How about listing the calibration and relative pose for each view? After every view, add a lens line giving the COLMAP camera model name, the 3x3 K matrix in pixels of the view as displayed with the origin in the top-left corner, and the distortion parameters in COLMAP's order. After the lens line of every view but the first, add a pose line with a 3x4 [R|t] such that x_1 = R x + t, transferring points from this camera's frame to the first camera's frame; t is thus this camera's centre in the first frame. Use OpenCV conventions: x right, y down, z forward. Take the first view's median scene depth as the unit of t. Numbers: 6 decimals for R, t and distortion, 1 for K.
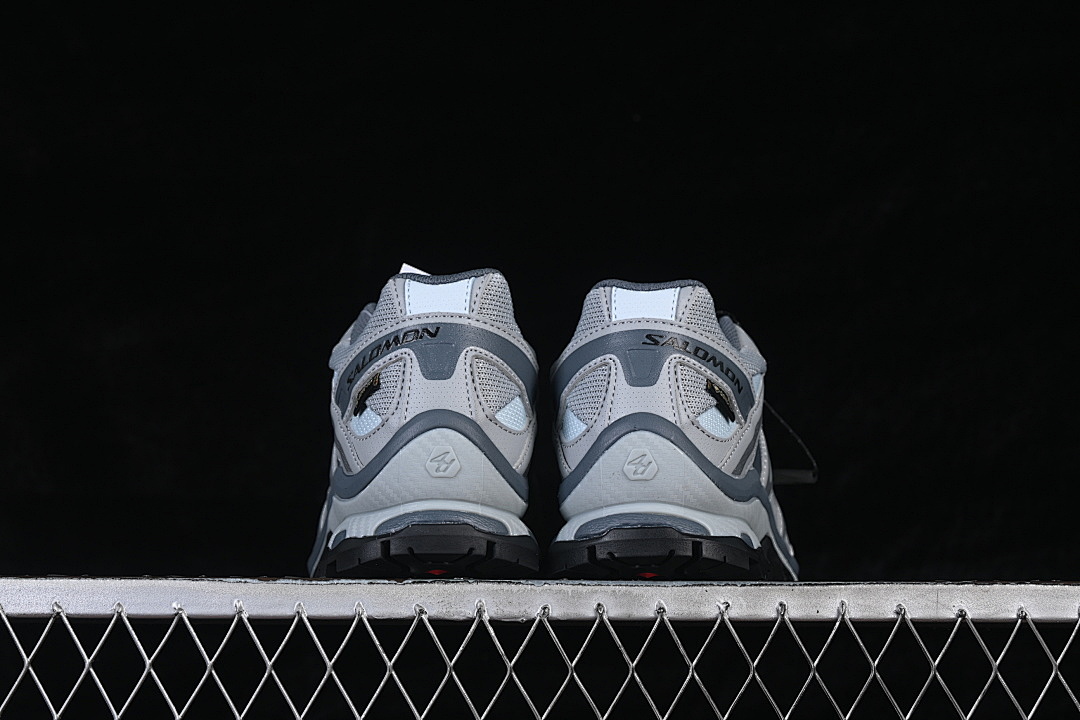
lens RADIAL K [[2246.2, 0, 539.1], [0, 2246.2, 356.8], [0, 0, 1]] dist [0.011441, 0.000000]
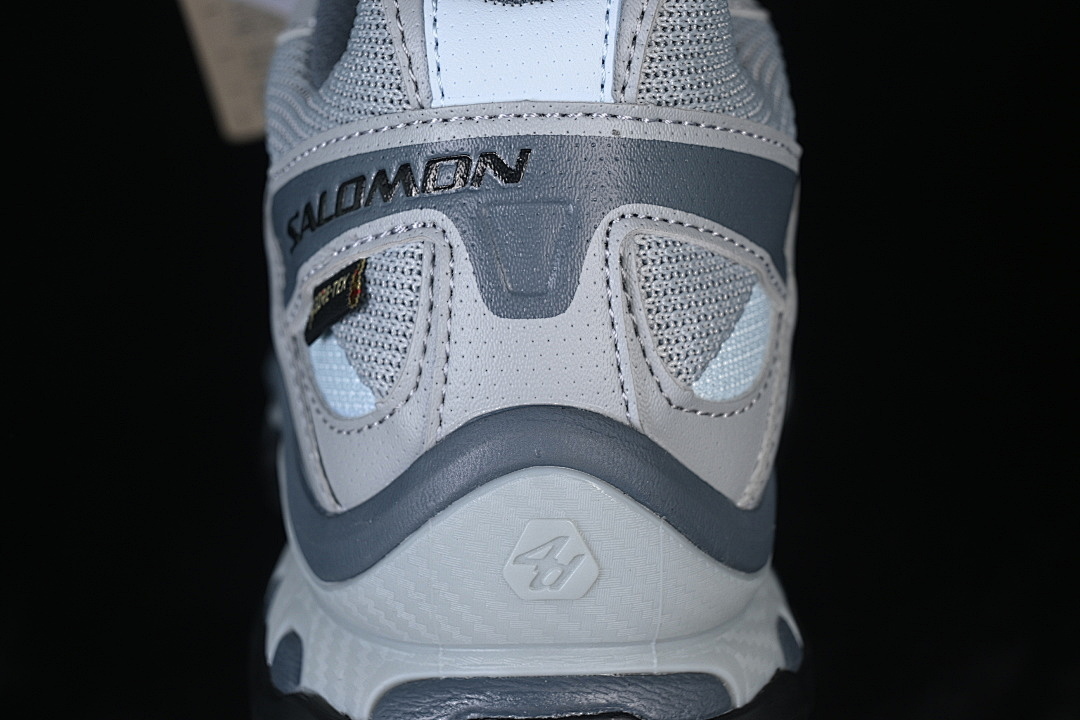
lens RADIAL K [[2246.2, 0, 540.6], [0, 2246.2, 359.2], [0, 0, 1]] dist [0.011441, 0.000000]
pose [[0.998712, -0.006484, -0.050314, -0.025408], [0.029583, 0.880141, 0.473789, -0.148018], [0.041211, -0.474668, 0.879200, 0.682607]]
